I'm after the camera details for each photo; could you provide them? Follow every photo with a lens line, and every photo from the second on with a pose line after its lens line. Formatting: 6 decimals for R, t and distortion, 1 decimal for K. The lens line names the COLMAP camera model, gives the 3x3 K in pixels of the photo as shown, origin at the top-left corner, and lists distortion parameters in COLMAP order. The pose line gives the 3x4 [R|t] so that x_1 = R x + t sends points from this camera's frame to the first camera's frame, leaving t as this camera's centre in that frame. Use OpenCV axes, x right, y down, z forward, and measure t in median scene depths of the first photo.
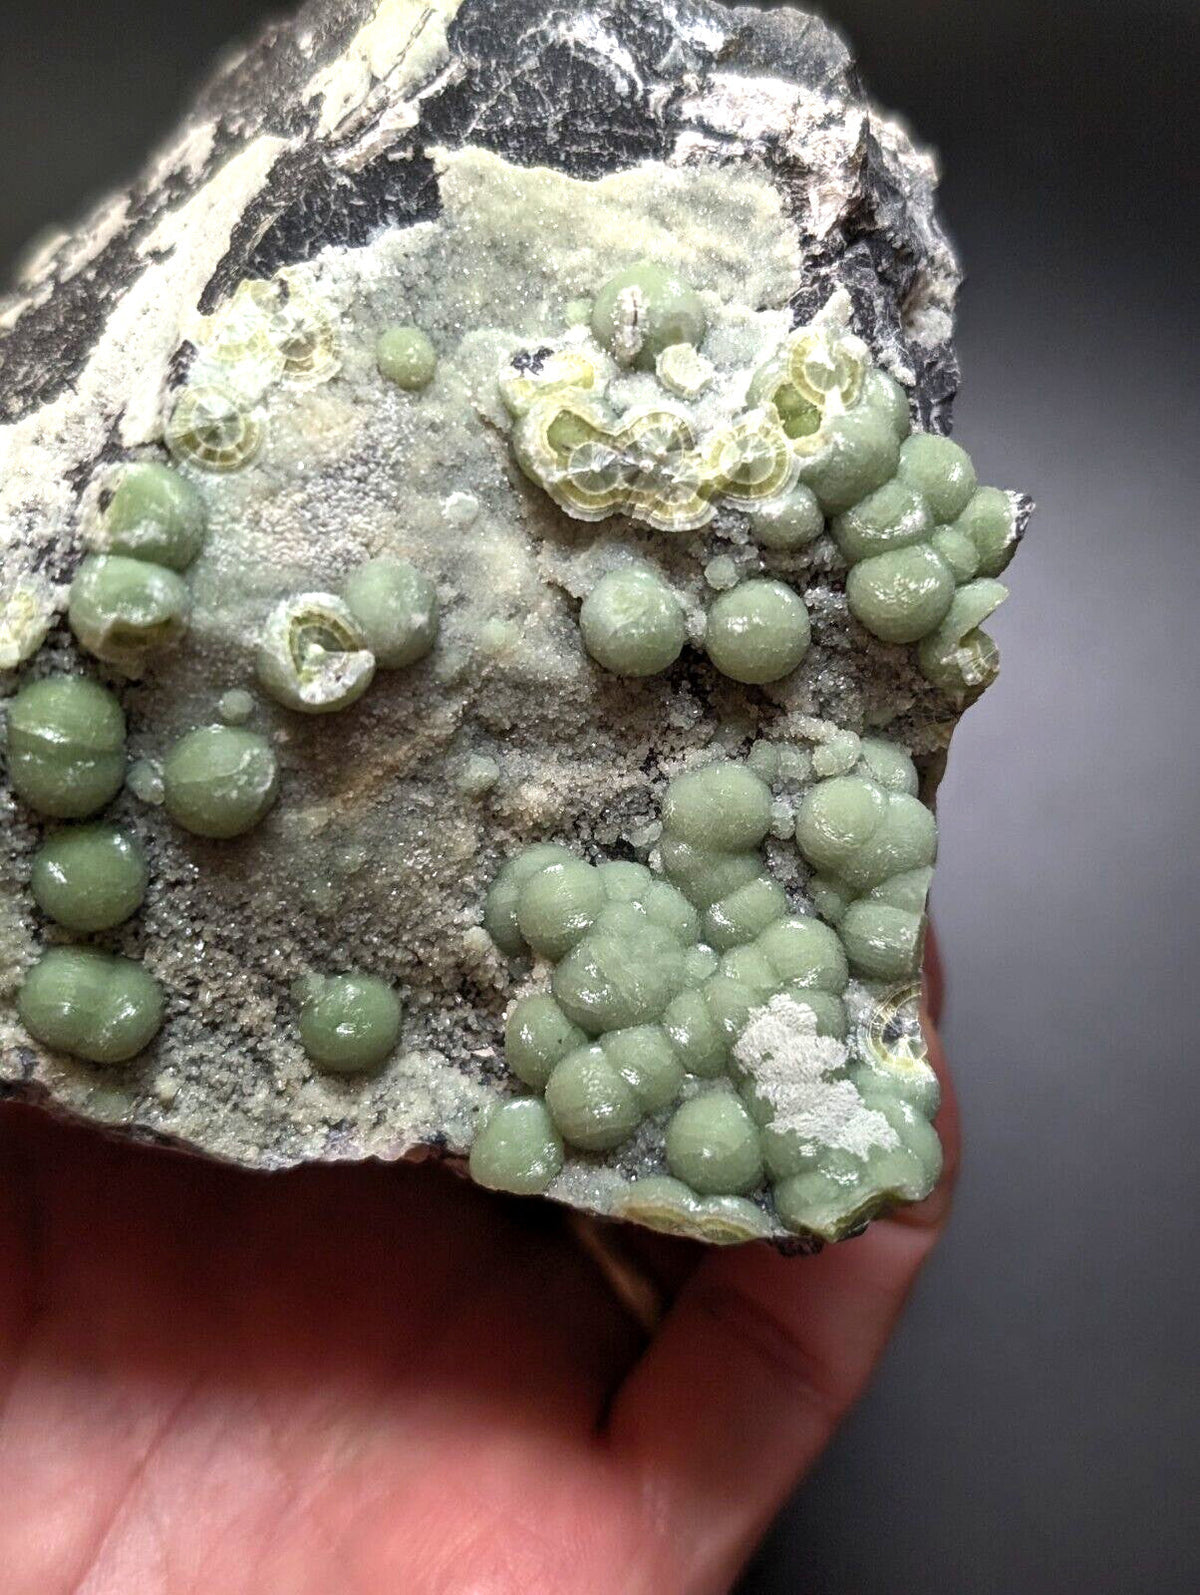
lens RADIAL K [[2120.5, 0, 629.8], [0, 2120.5, 751.4], [0, 0, 1]] dist [0.221821, -1.566887]
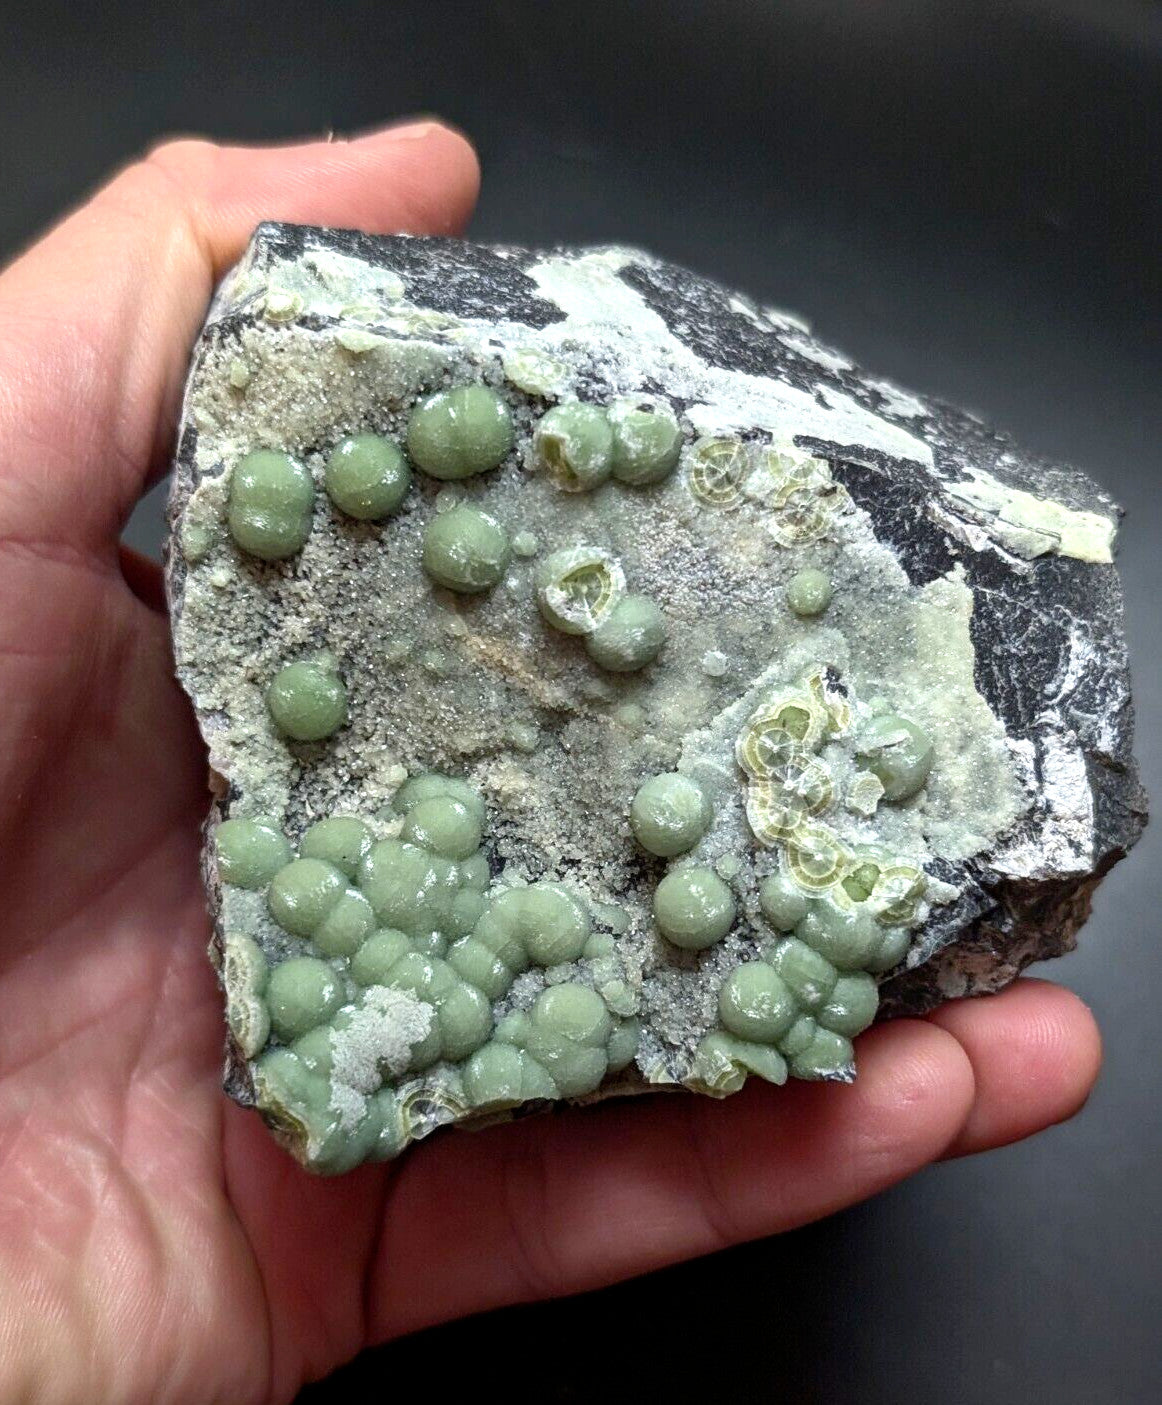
lens RADIAL K [[2120.5, 0, 611.4], [0, 2120.5, 769.3], [0, 0, 1]] dist [0.274415, -2.023534]
pose [[0.300179, 0.949692, -0.089318, 0.081133], [-0.950397, 0.289771, -0.113038, 0.114283], [-0.081470, 0.118819, 0.989568, -0.292479]]
